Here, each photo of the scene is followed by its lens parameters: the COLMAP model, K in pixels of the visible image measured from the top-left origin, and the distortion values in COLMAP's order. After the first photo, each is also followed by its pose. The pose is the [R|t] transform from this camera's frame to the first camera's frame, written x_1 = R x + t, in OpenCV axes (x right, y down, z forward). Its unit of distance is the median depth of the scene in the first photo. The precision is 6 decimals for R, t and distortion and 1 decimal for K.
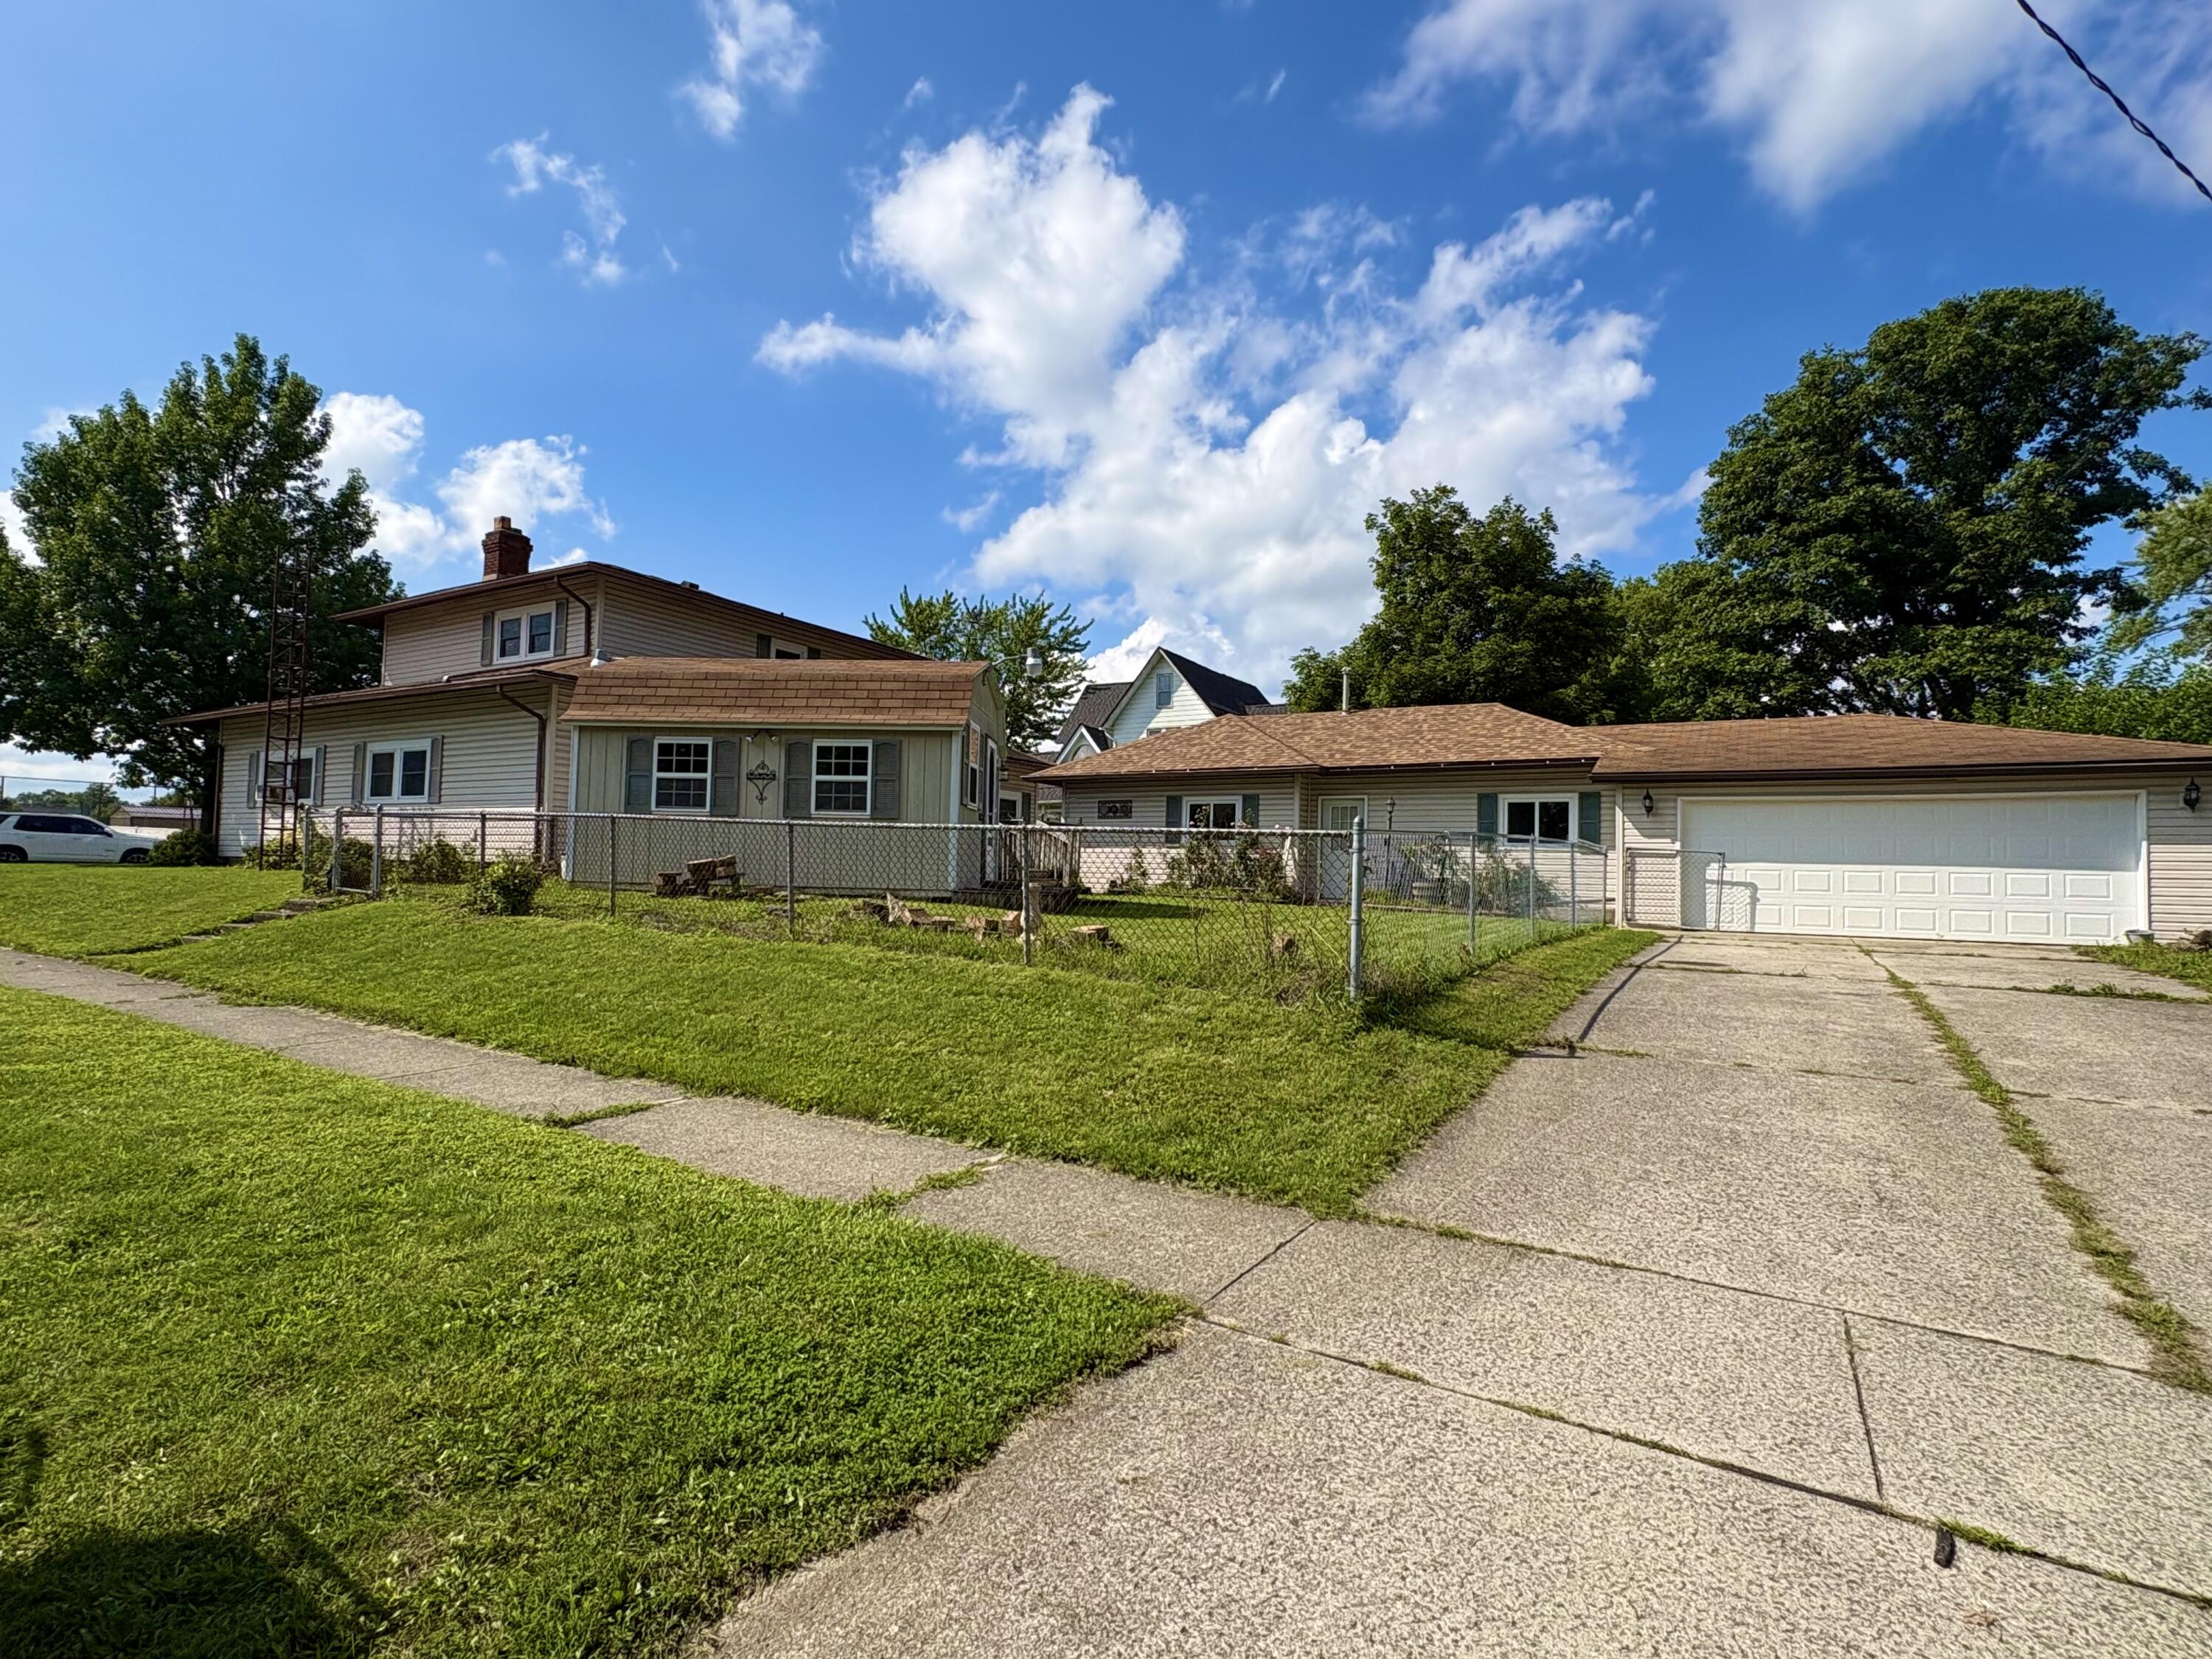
lens RADIAL K [[1064.5, 0, 1107.2], [0, 1064.5, 827.9], [0, 0, 1]] dist [-0.004527, -0.000728]
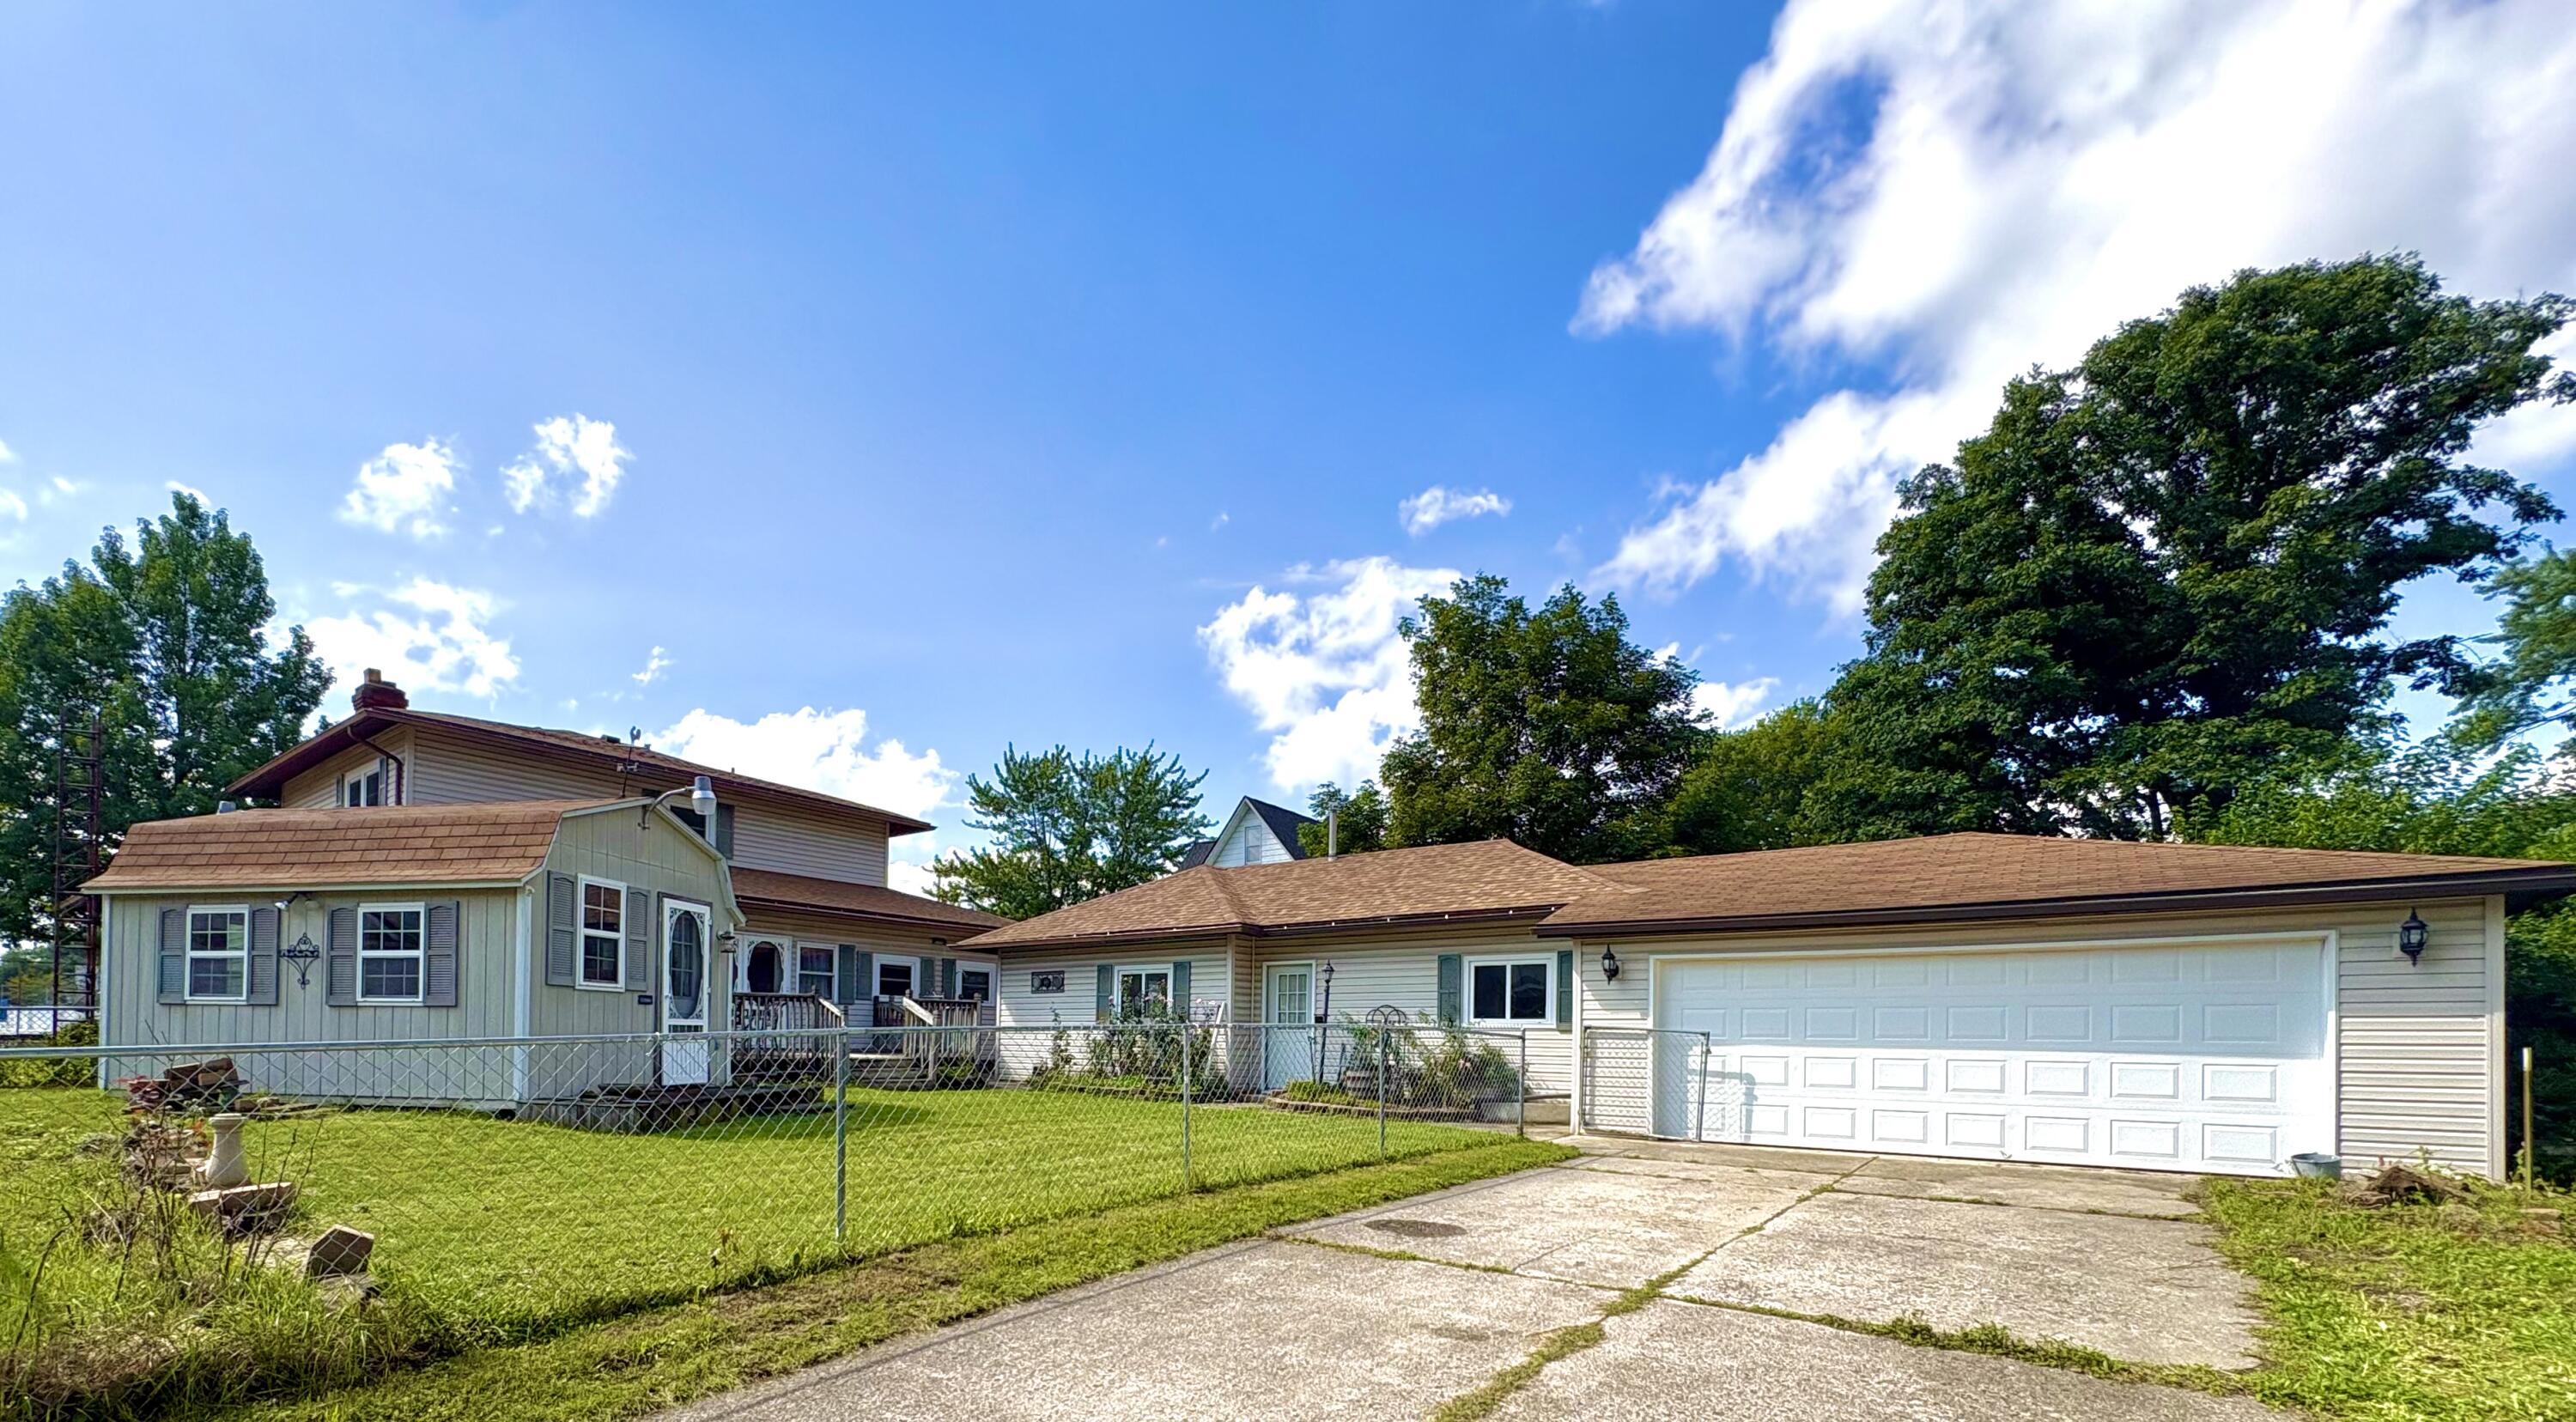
lens RADIAL K [[1081.0, 0, 1199.8], [0, 1081.0, 1031.6], [0, 0, 1]] dist [-0.004153, -0.000170]
pose [[0.991747, -0.010424, -0.127788, 0.234652], [0.014724, 0.999355, 0.032752, -0.004155], [0.127365, -0.034363, 0.991261, 0.167346]]
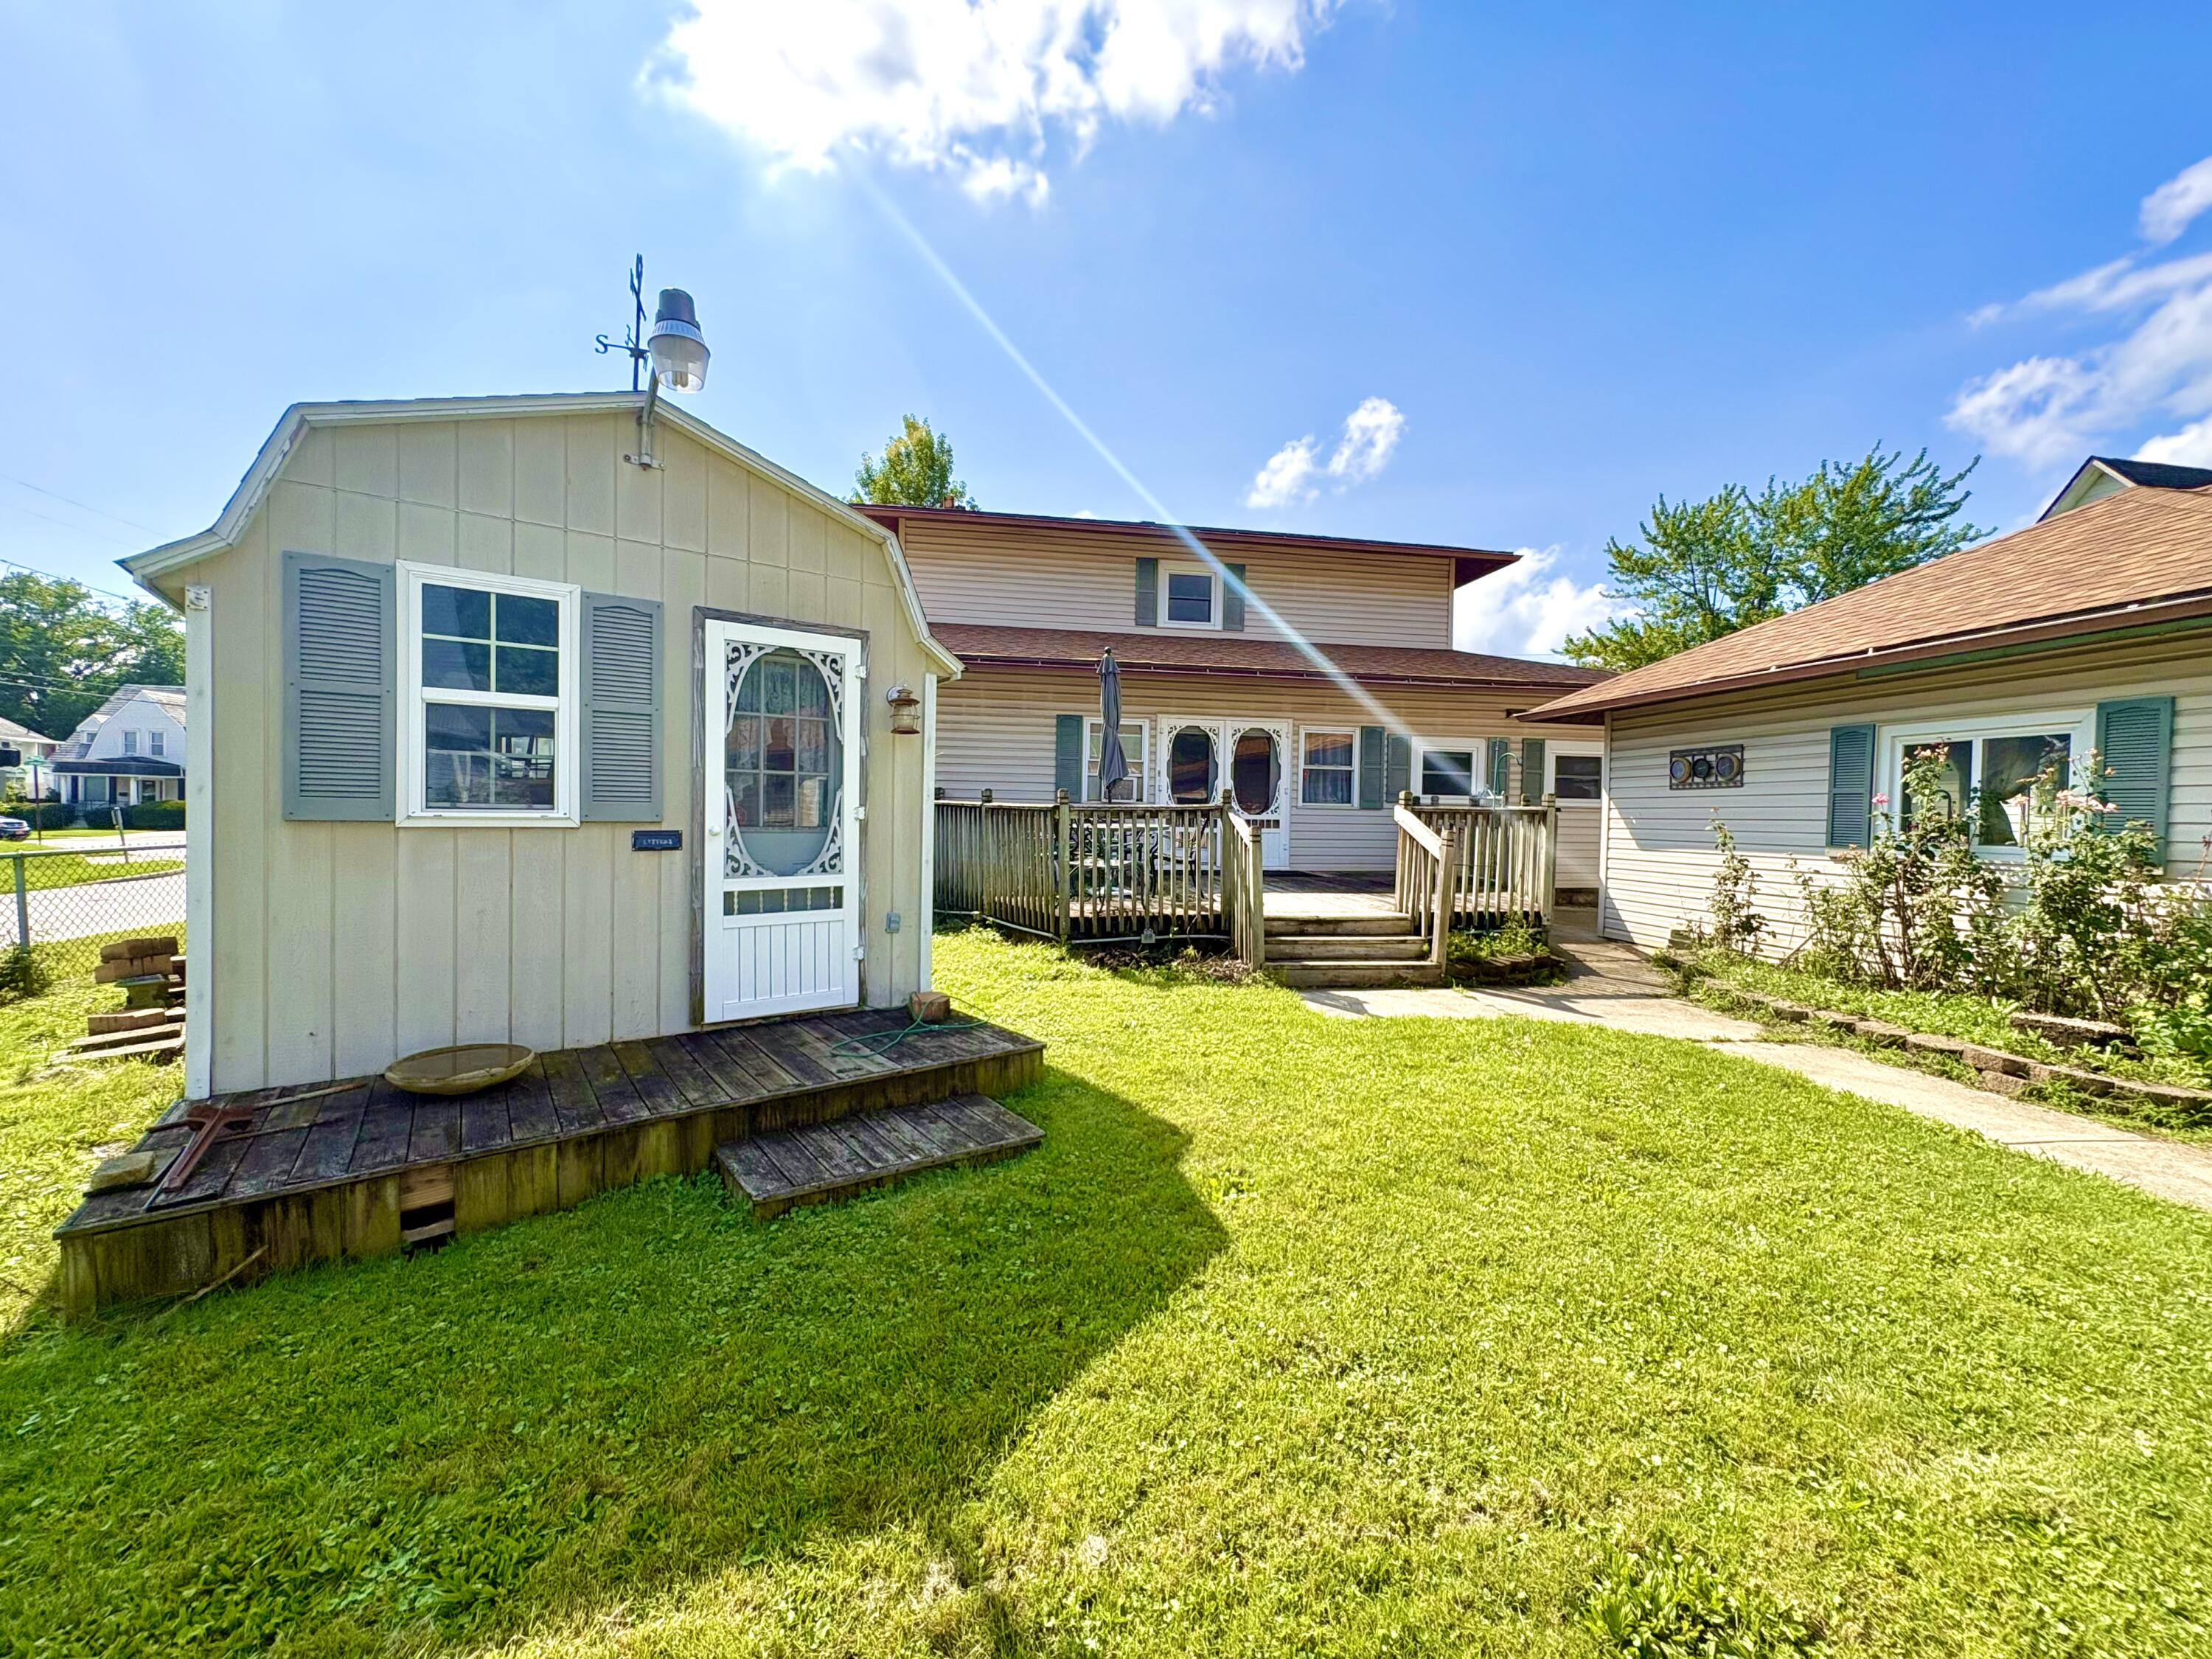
lens RADIAL K [[878.5, 0, 1110.0], [0, 878.5, 828.0], [0, 0, 1]] dist [-0.000331, -0.000722]
pose [[0.645890, -0.000567, -0.763430, 0.127000], [0.034130, 0.999021, 0.028134, -0.010826], [0.762667, -0.044227, 0.645277, 0.569437]]
